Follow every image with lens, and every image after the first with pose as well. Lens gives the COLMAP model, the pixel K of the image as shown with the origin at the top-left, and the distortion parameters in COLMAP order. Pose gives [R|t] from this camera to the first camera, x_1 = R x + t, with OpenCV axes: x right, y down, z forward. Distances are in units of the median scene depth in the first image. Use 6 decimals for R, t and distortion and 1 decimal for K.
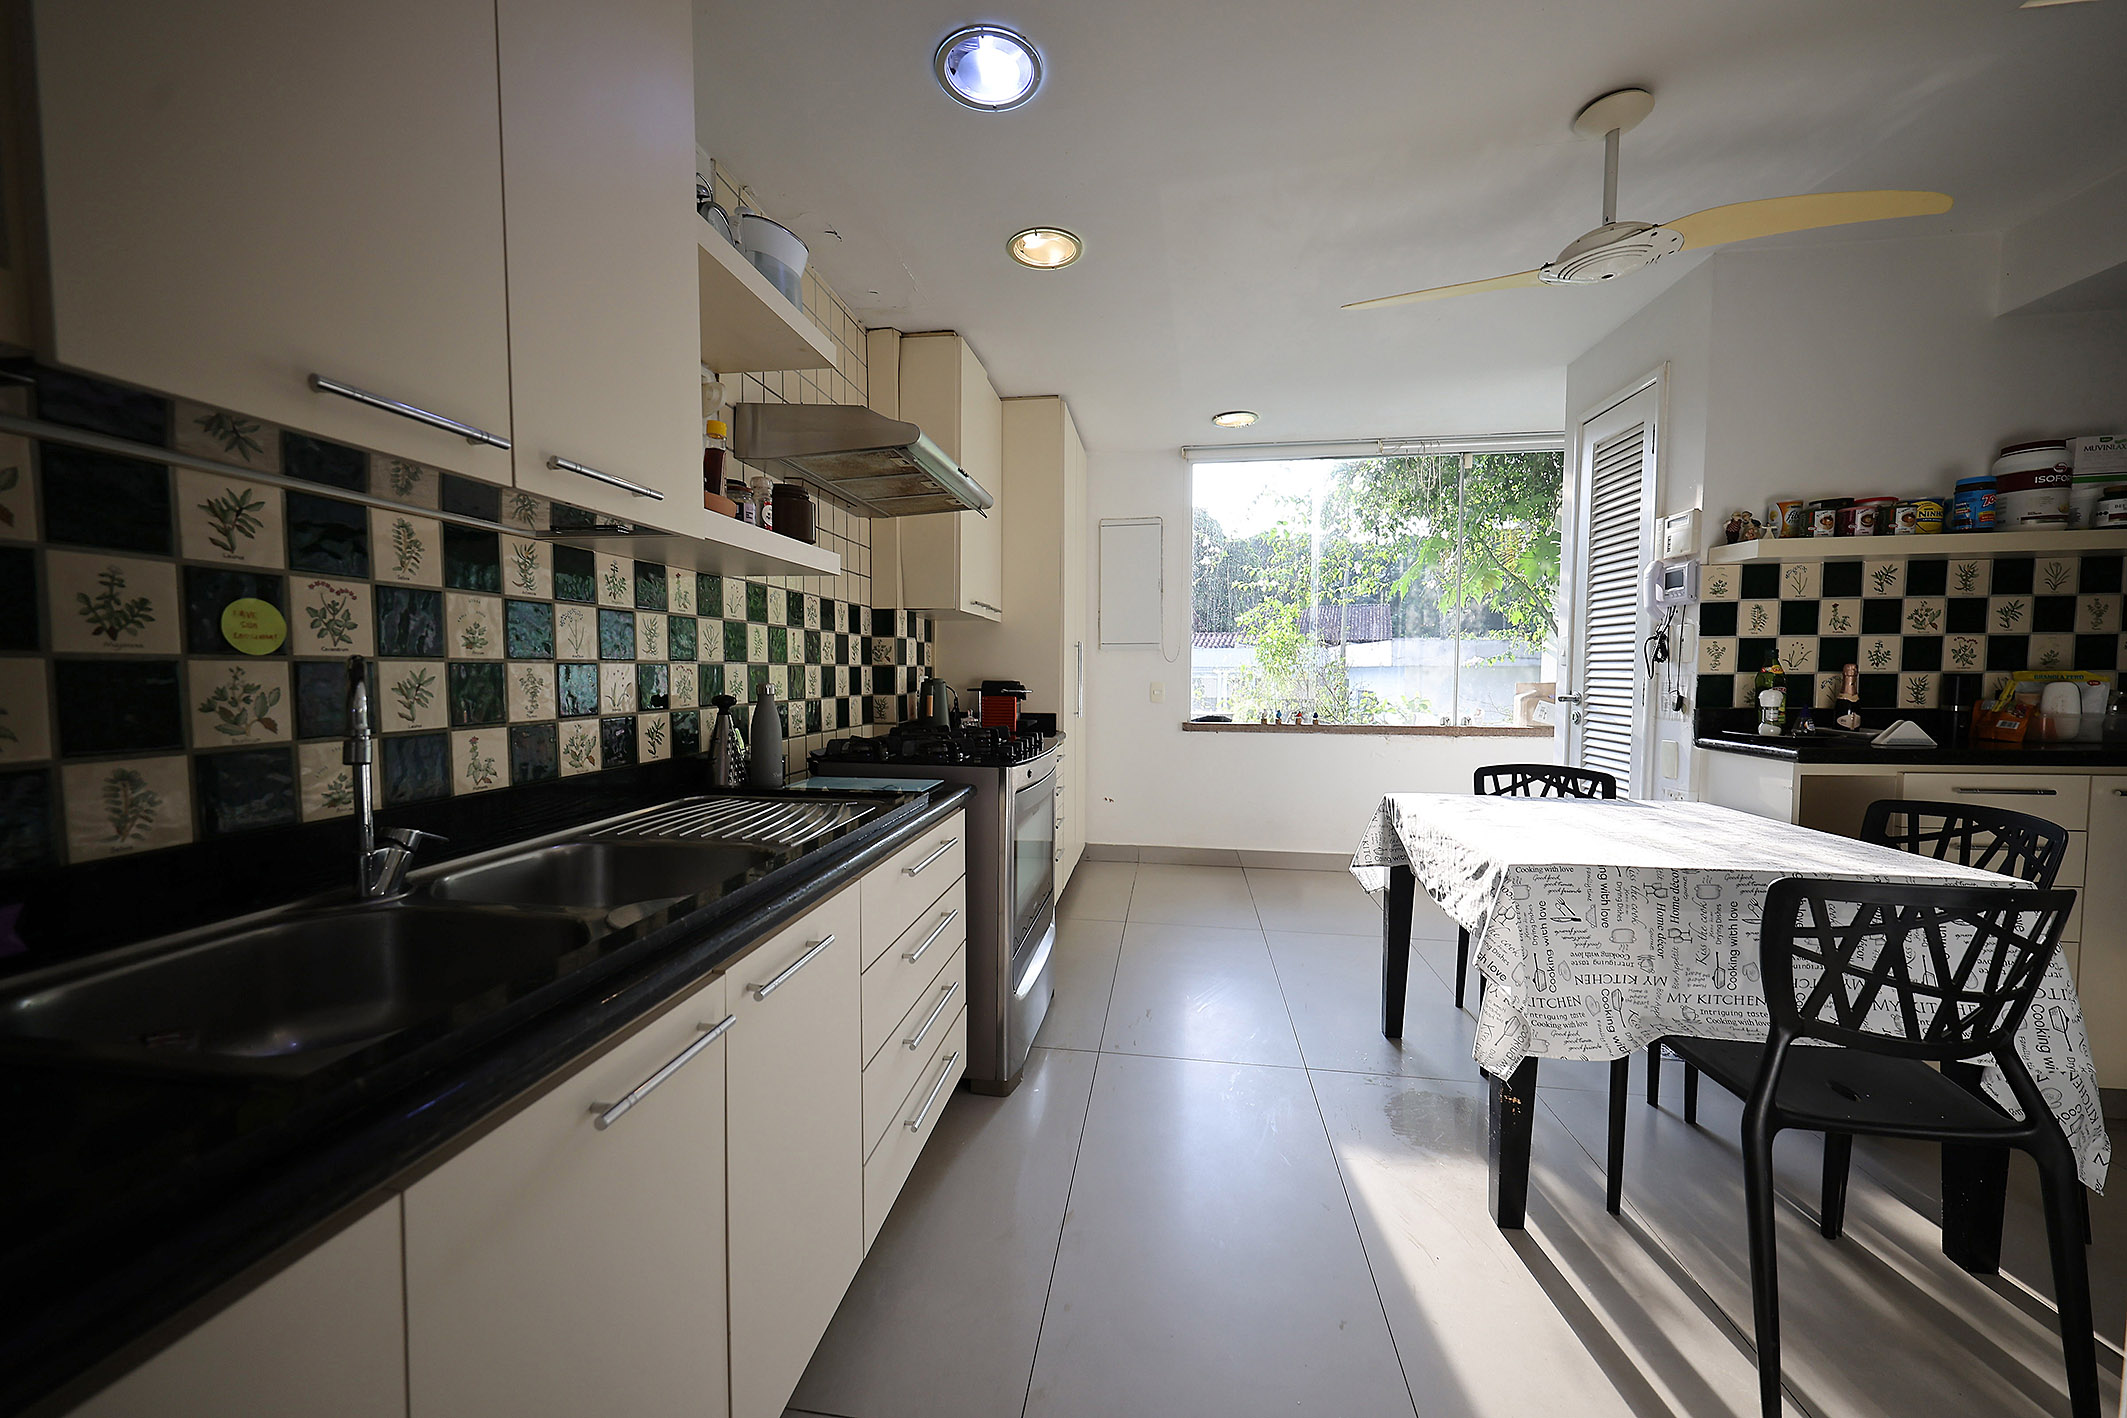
lens RADIAL K [[777.7, 0, 1063.3], [0, 777.7, 714.9], [0, 0, 1]] dist [0.001881, 0.000075]
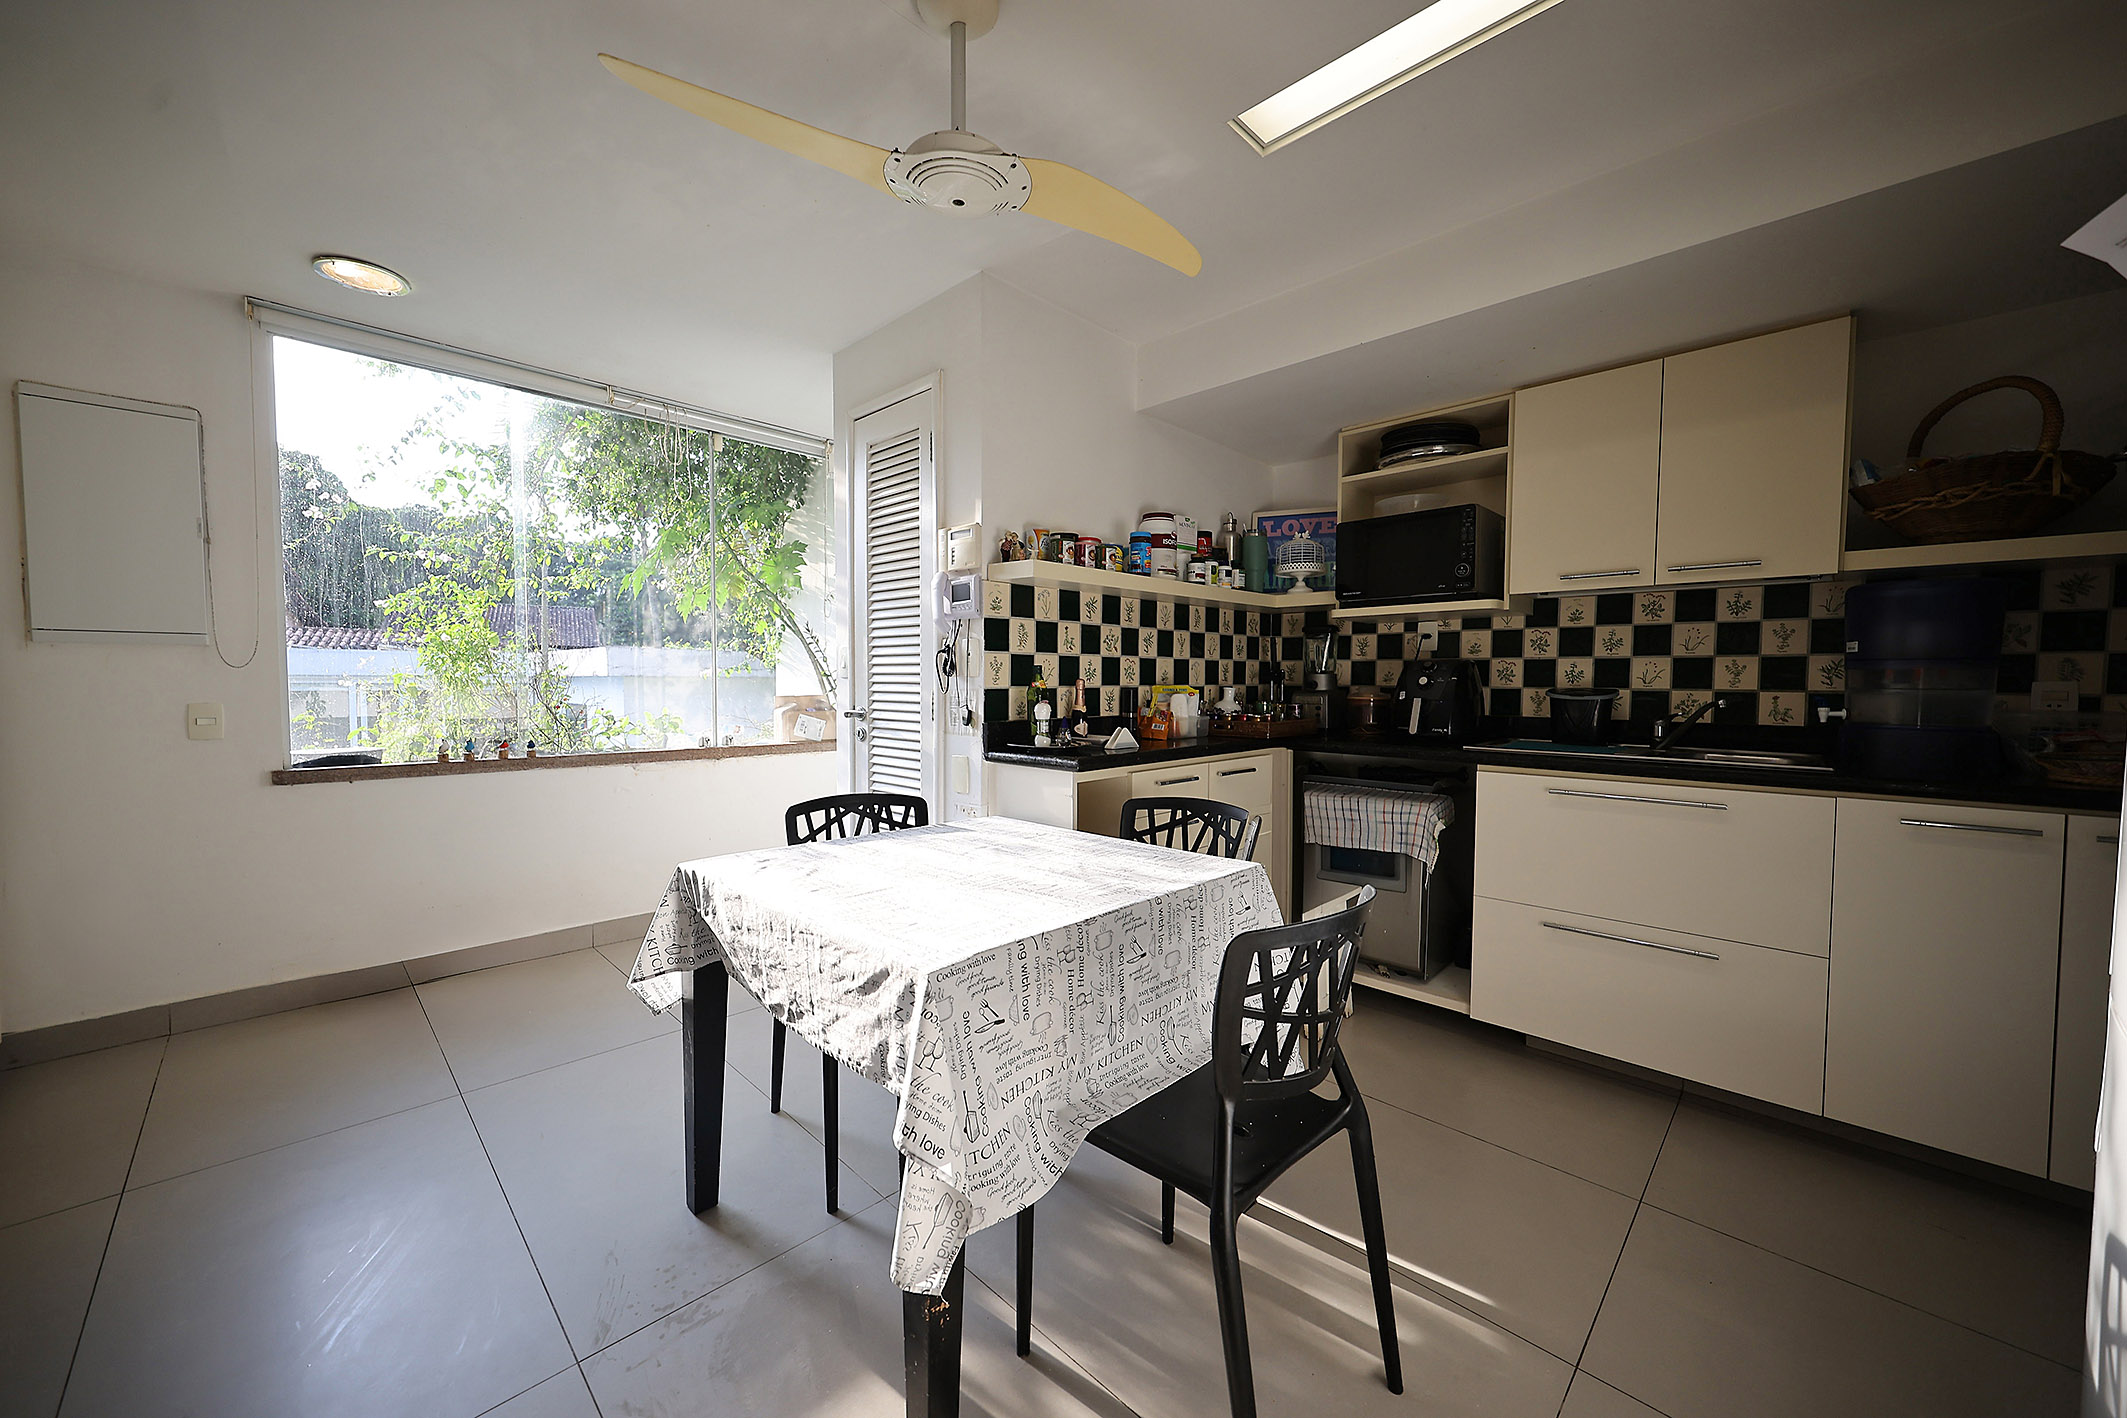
lens RADIAL K [[777.7, 0, 1063.3], [0, 777.7, 714.9], [0, 0, 1]] dist [0.001881, 0.000075]
pose [[0.591851, -0.031958, 0.805414, 0.067569], [0.042018, 0.999078, 0.008766, -0.023146], [-0.804951, 0.028654, 0.592648, 0.328010]]
